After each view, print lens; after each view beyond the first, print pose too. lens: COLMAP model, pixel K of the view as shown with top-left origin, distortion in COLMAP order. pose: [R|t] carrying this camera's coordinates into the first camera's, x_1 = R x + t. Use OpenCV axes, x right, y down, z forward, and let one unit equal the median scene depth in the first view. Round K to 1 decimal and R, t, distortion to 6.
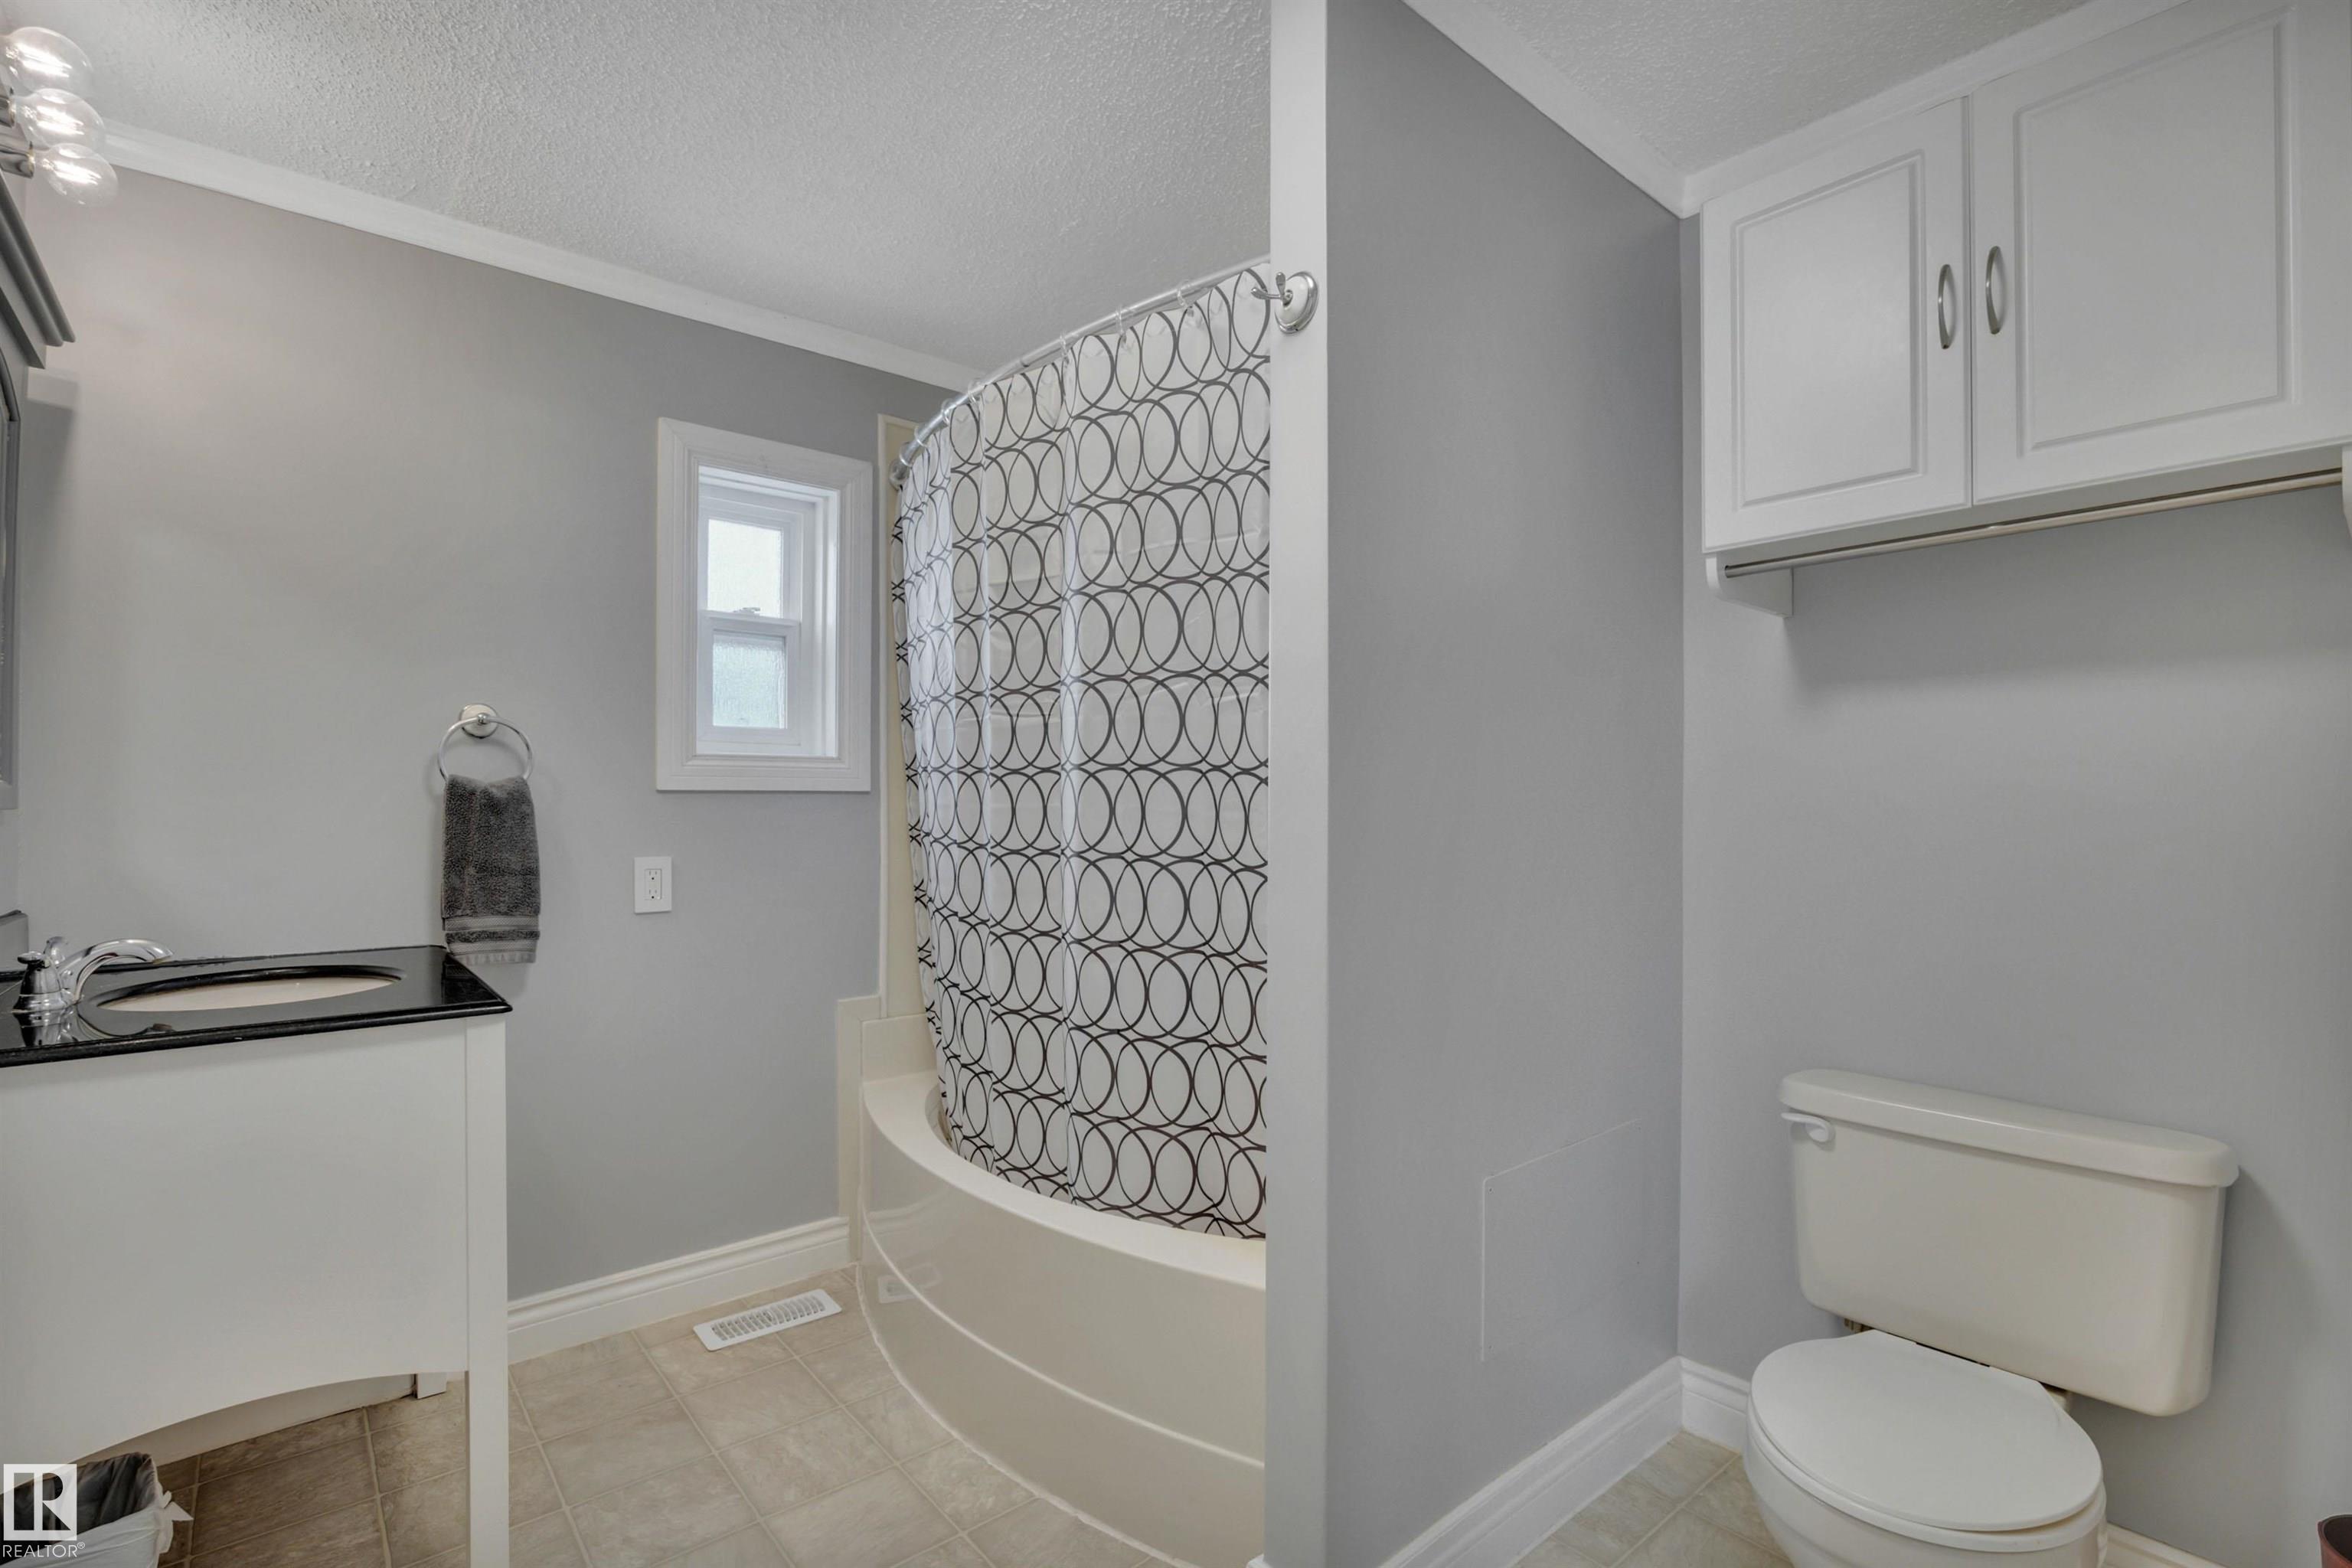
lens RADIAL K [[1066.7, 0, 1173.8], [0, 1066.7, 793.3], [0, 0, 1]] dist [-0.000100, 0.000005]
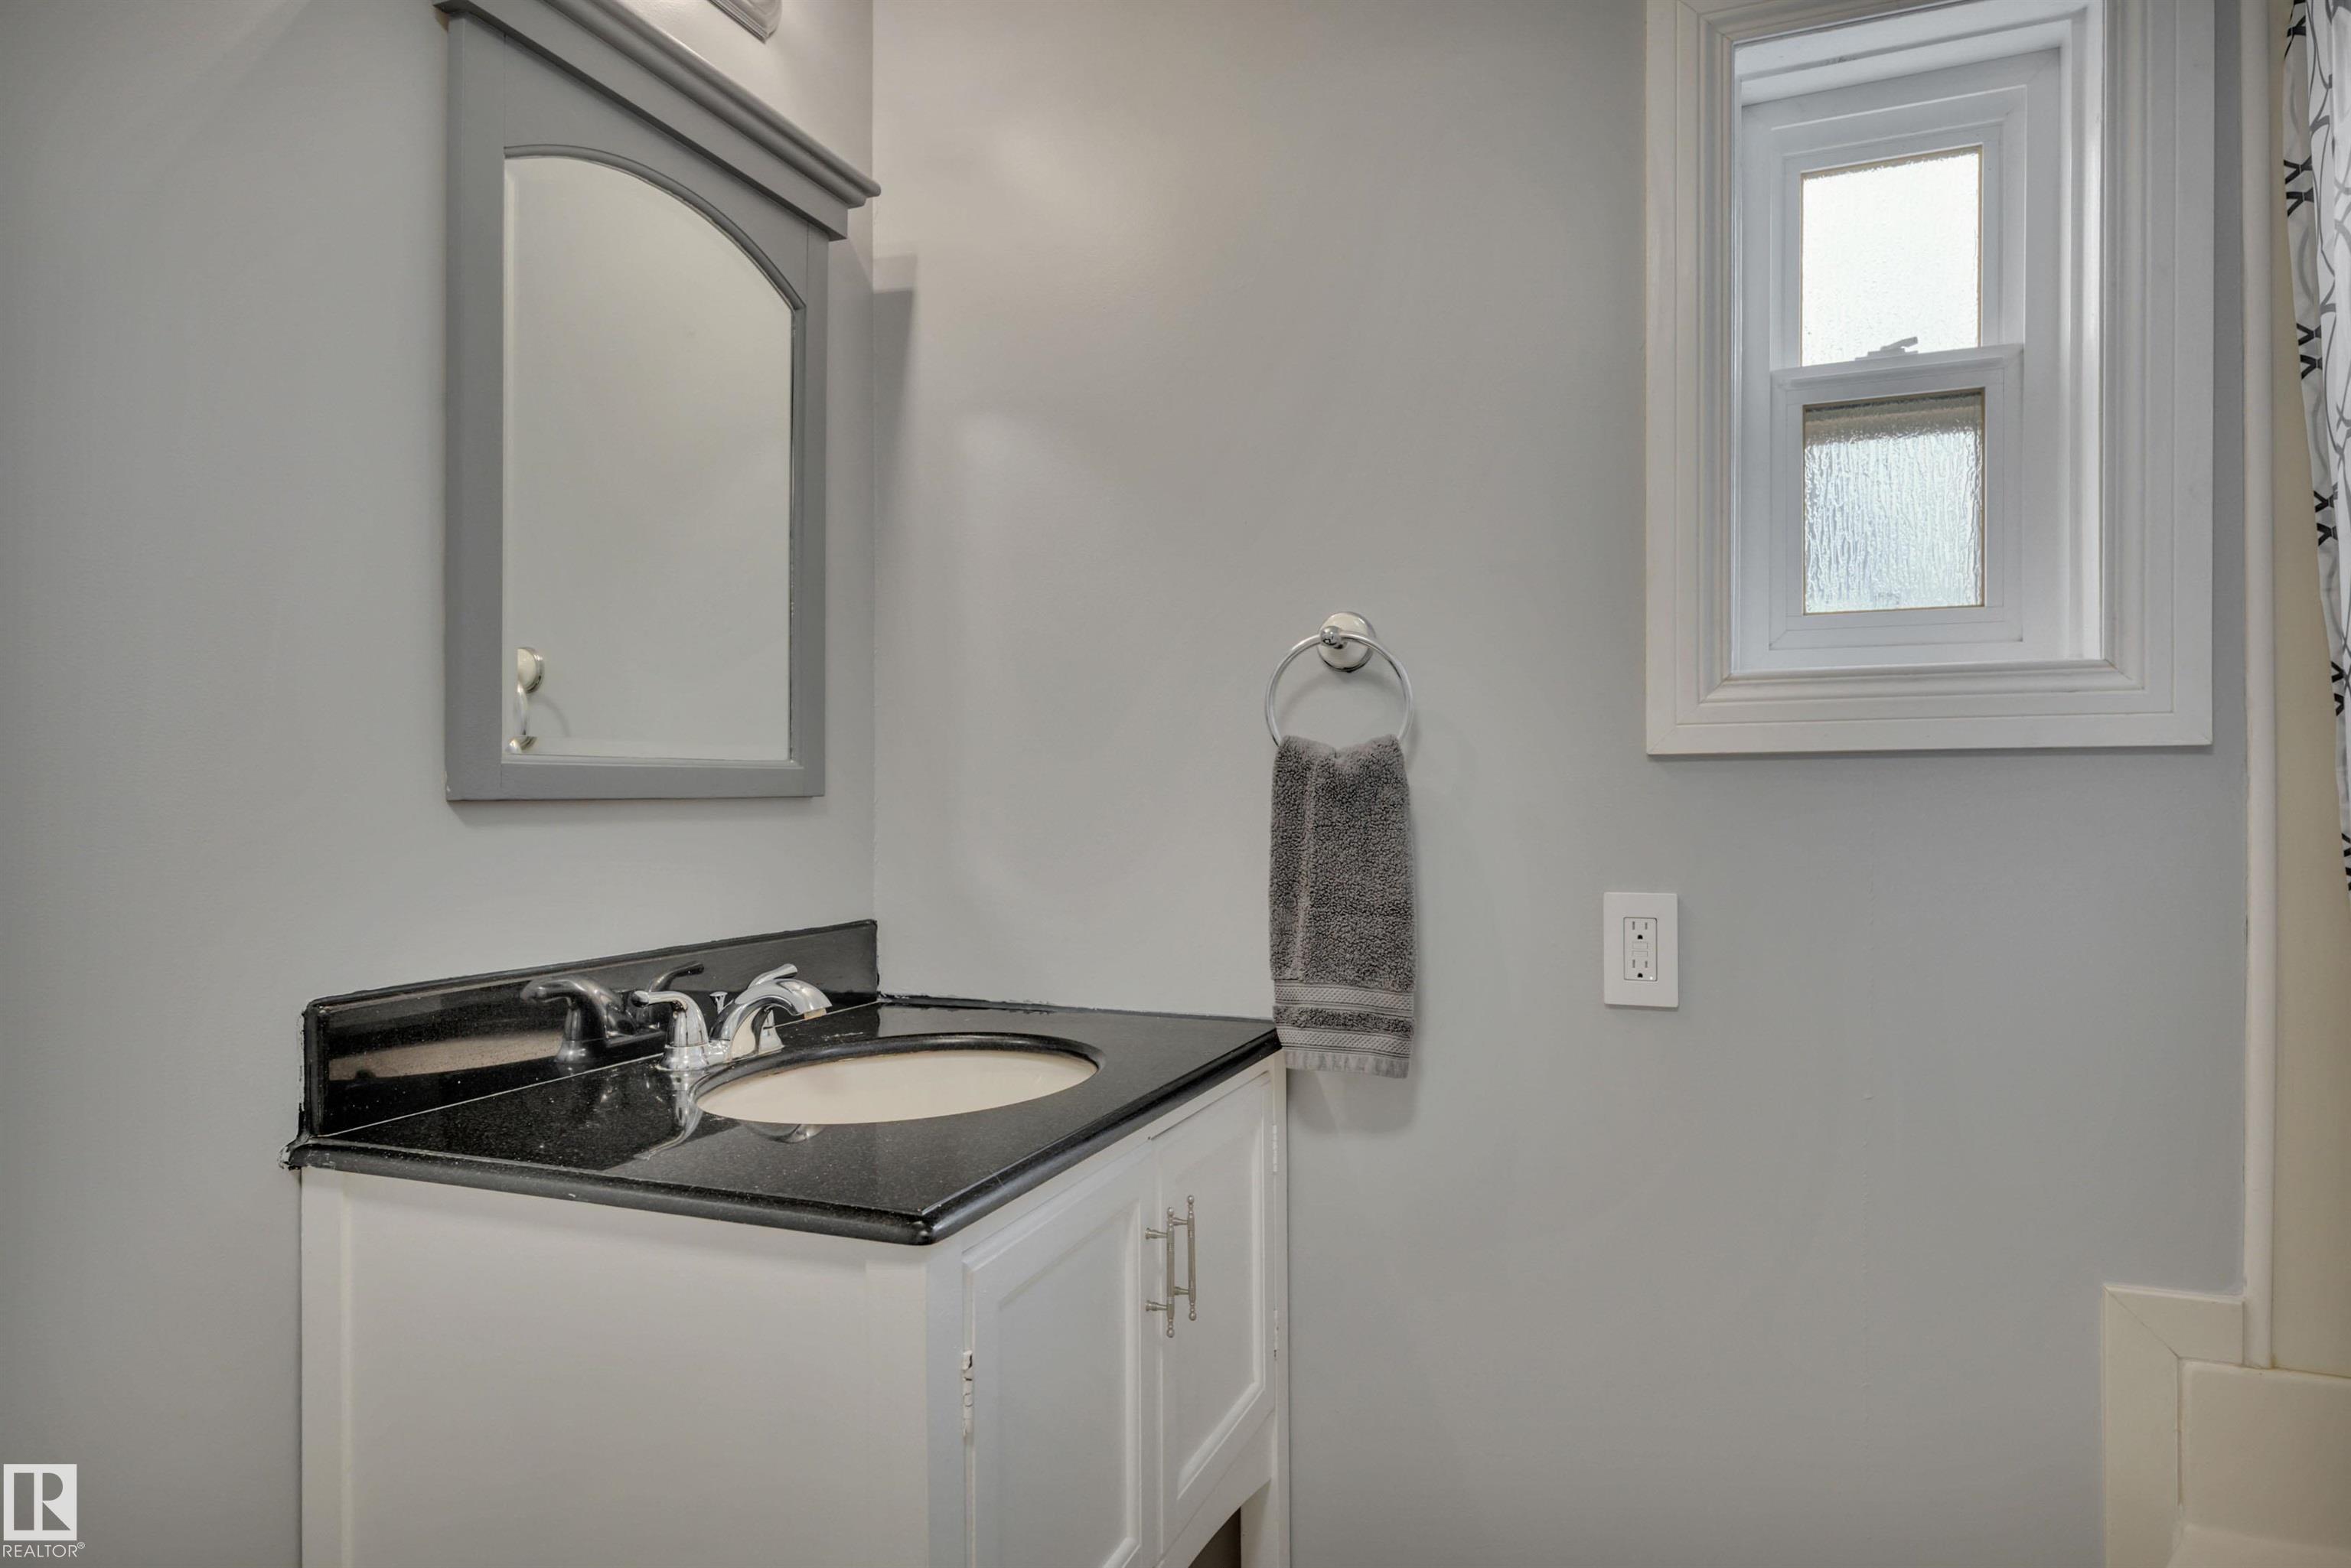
lens RADIAL K [[1369.2, 0, 1174.2], [0, 1369.2, 773.7], [0, 0, 1]] dist [0.000537, 0.000506]
pose [[0.463169, -0.010295, -0.886210, -0.038040], [0.016685, 0.999857, -0.002895, 0.004336], [0.886113, -0.013445, 0.463274, 0.574810]]
